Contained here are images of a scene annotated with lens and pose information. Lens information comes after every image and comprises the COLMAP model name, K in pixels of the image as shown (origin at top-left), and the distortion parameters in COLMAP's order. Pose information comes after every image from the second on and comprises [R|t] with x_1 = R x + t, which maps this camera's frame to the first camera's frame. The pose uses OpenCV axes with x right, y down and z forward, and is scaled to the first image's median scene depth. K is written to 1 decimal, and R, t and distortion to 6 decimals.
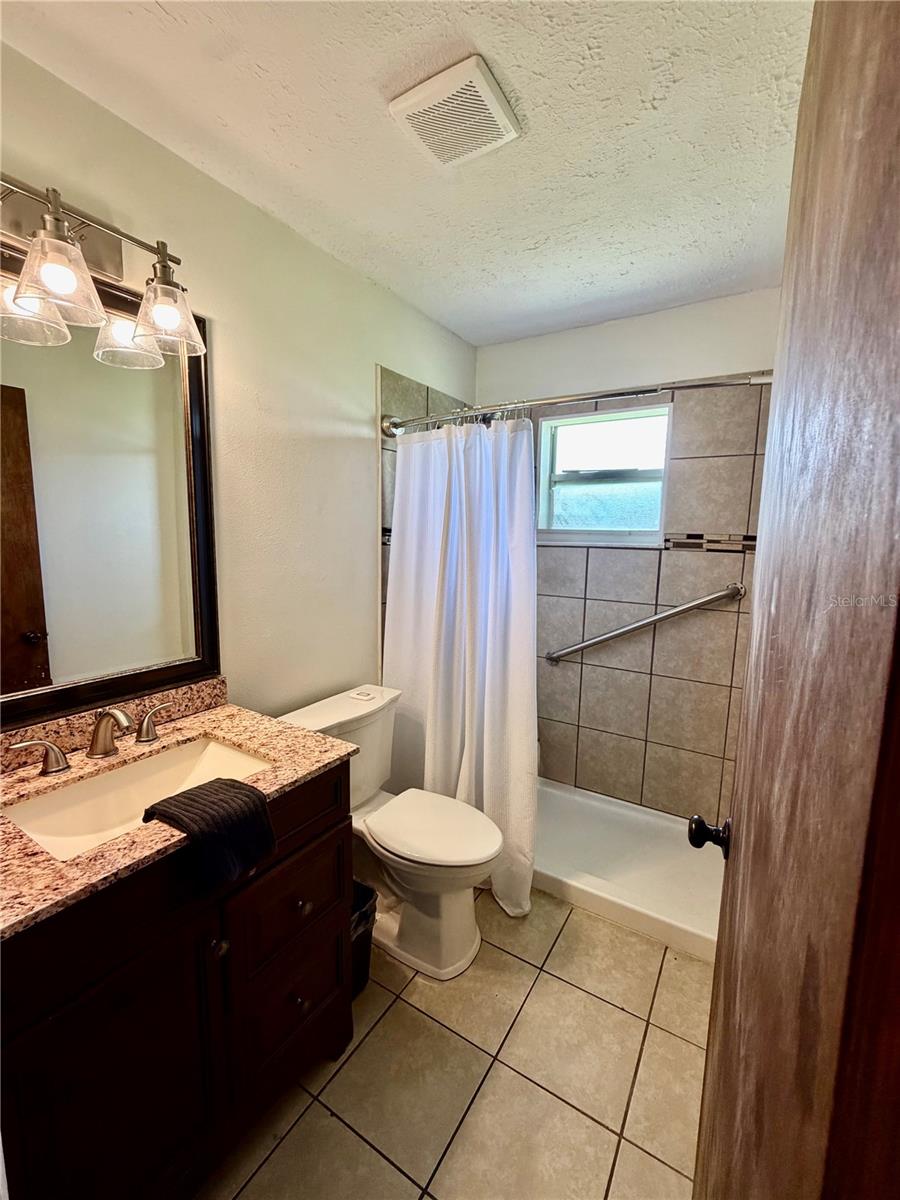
lens RADIAL K [[500.2, 0, 440.1], [0, 500.2, 615.3], [0, 0, 1]] dist [-0.000553, -0.000079]
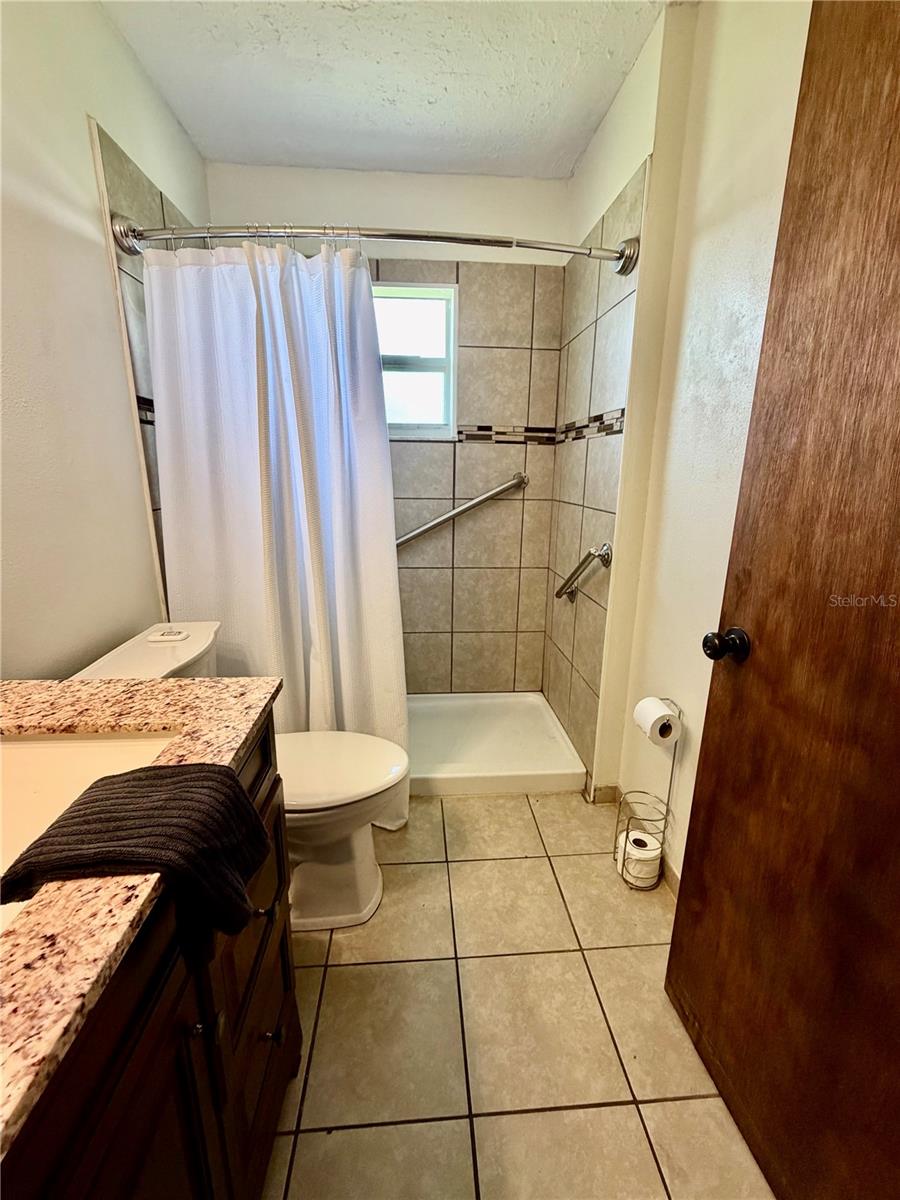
lens RADIAL K [[500.2, 0, 440.1], [0, 500.2, 615.3], [0, 0, 1]] dist [-0.000553, -0.000079]
pose [[0.802145, -0.170767, 0.572190, -0.235898], [0.097452, 0.982826, 0.156702, 0.054858], [-0.589123, -0.069937, 0.805011, 0.192886]]
